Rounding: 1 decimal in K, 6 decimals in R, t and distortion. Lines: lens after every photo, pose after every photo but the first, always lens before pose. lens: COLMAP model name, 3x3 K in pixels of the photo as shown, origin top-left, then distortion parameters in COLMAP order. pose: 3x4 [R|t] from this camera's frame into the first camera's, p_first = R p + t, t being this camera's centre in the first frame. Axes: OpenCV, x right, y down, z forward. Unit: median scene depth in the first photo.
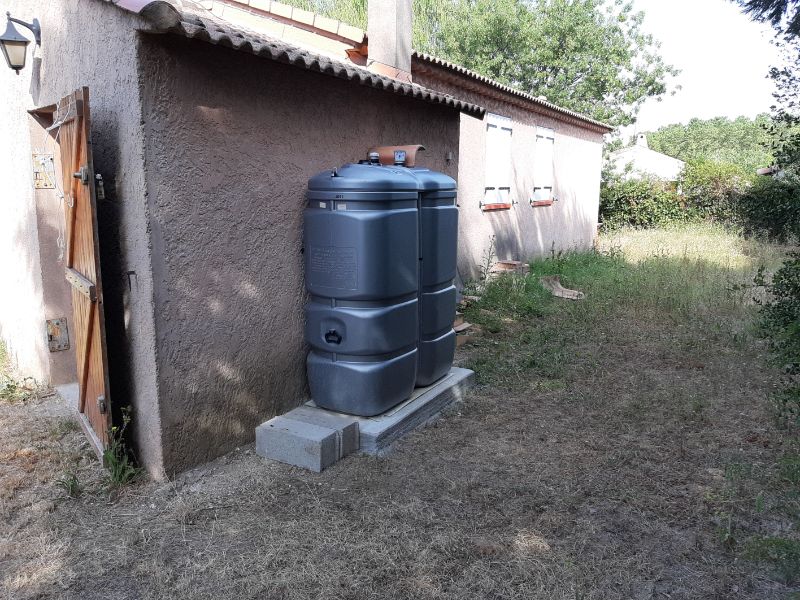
lens RADIAL K [[637.5, 0, 400.0], [0, 637.5, 300.0], [0, 0, 1]] dist [0.002551, -0.004318]
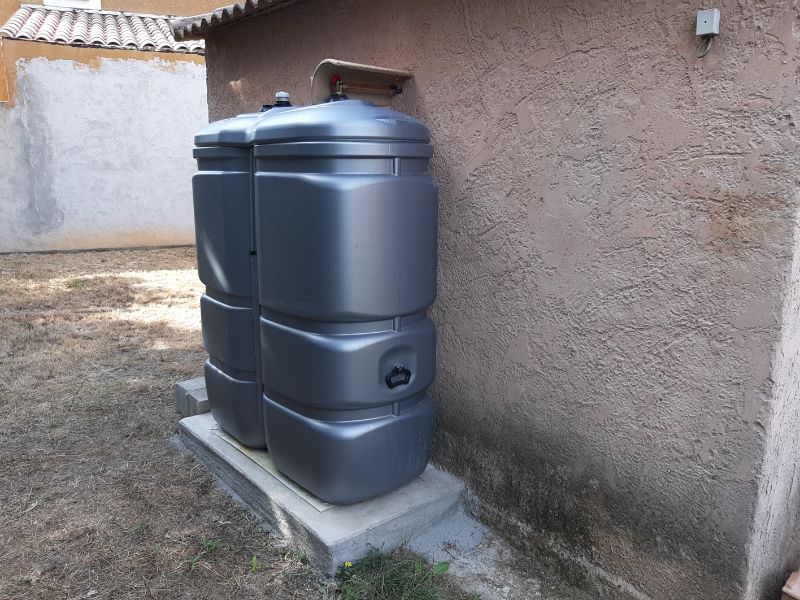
lens RADIAL K [[637.5, 0, 400.0], [0, 637.5, 300.0], [0, 0, 1]] dist [0.002551, -0.004318]
pose [[-0.373871, 0.174887, -0.910843, 0.660276], [-0.179941, 0.949724, 0.256212, -0.246490], [0.909858, 0.259689, -0.323605, 1.588986]]
